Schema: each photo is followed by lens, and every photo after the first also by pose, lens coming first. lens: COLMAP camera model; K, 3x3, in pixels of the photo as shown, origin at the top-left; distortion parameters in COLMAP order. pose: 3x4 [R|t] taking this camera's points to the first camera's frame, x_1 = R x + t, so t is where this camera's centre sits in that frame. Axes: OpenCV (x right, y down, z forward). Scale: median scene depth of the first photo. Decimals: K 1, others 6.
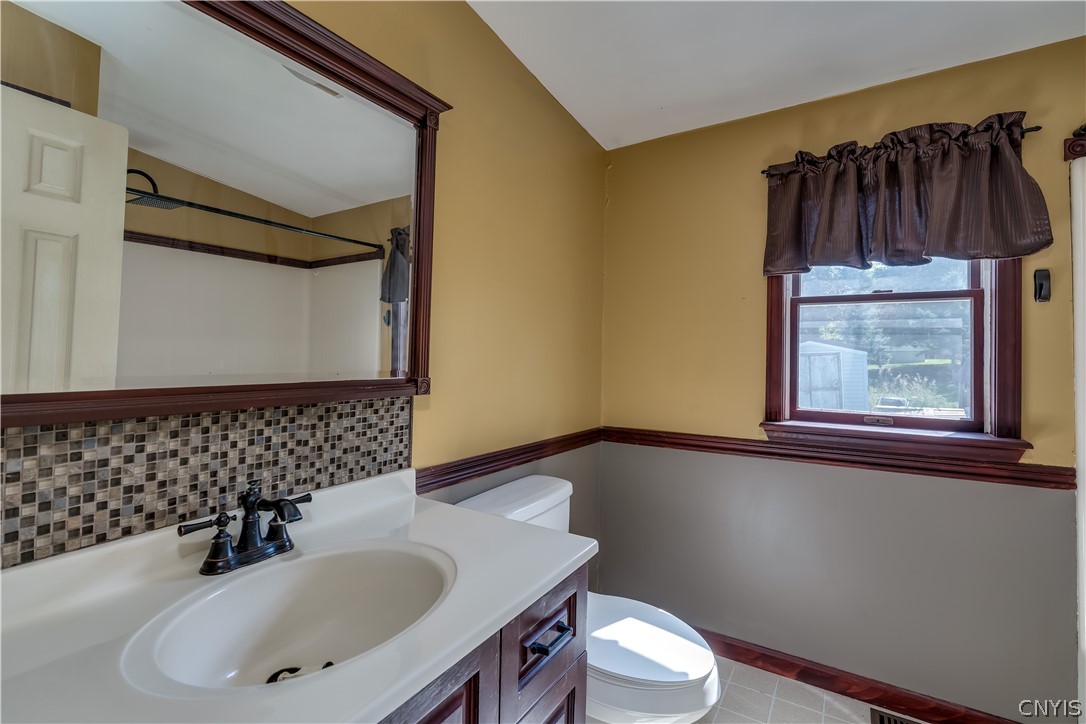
lens RADIAL K [[498.0, 0, 544.2], [0, 498.0, 342.2], [0, 0, 1]] dist [-0.001568, 0.000379]
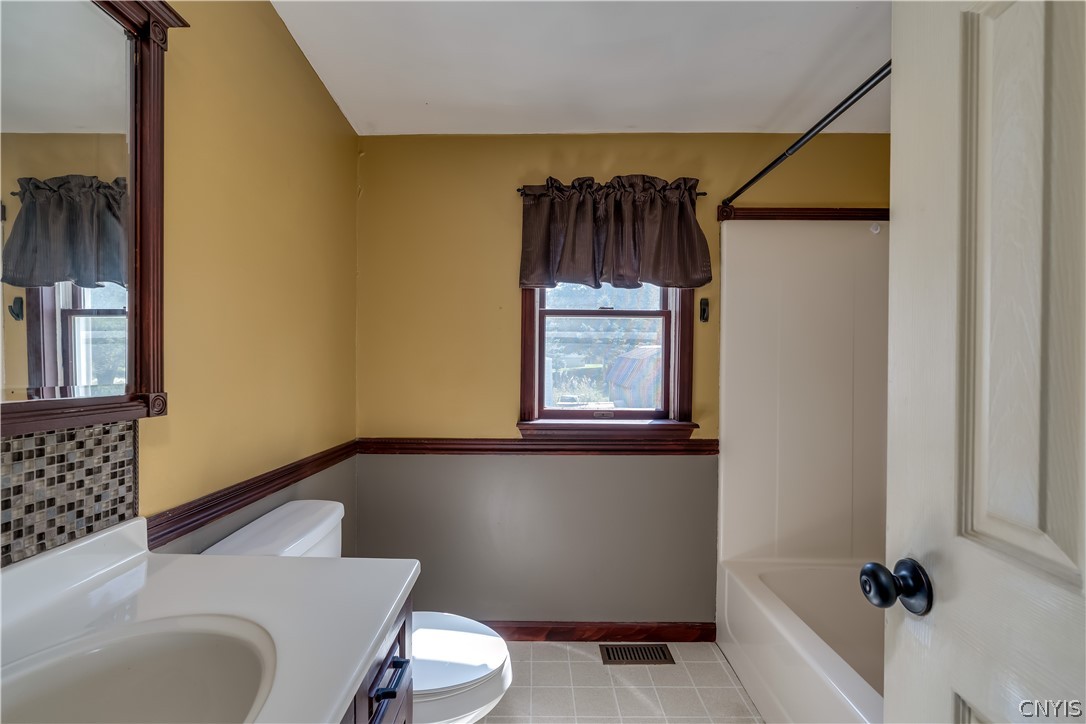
lens RADIAL K [[494.1, 0, 543.3], [0, 494.1, 375.6], [0, 0, 1]] dist [-0.003585, 0.000227]
pose [[0.849964, -0.018093, 0.526530, -0.100852], [-0.010816, 0.998600, 0.051775, 0.001134], [-0.526730, -0.049702, 0.848578, 0.061825]]
